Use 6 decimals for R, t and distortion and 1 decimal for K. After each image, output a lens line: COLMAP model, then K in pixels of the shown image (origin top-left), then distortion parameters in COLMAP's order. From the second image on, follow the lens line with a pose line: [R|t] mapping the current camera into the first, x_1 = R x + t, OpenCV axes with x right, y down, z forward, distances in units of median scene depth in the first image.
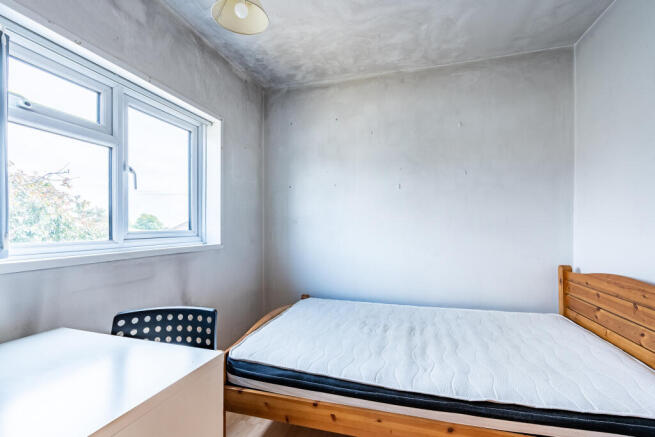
lens RADIAL K [[299.9, 0, 327.4], [0, 299.9, 222.2], [0, 0, 1]] dist [-0.000734, 0.000440]
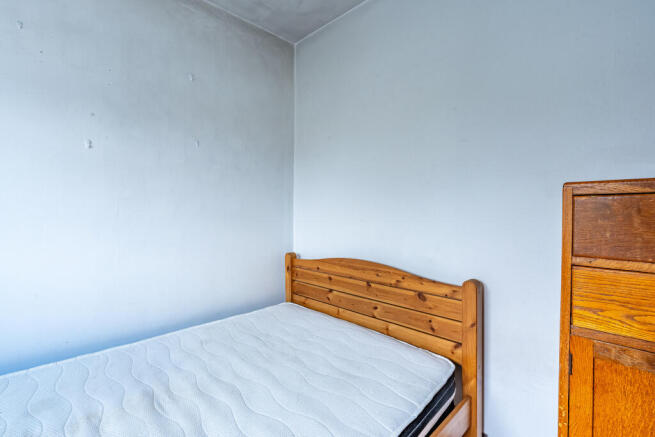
lens RADIAL K [[299.9, 0, 328.9], [0, 299.9, 212.0], [0, 0, 1]] dist [-0.000734, 0.000440]
pose [[0.485606, 0.006823, 0.874151, -0.053018], [-0.017755, 0.999840, 0.002059, 0.000011], [-0.873997, -0.016521, 0.485650, 0.446568]]
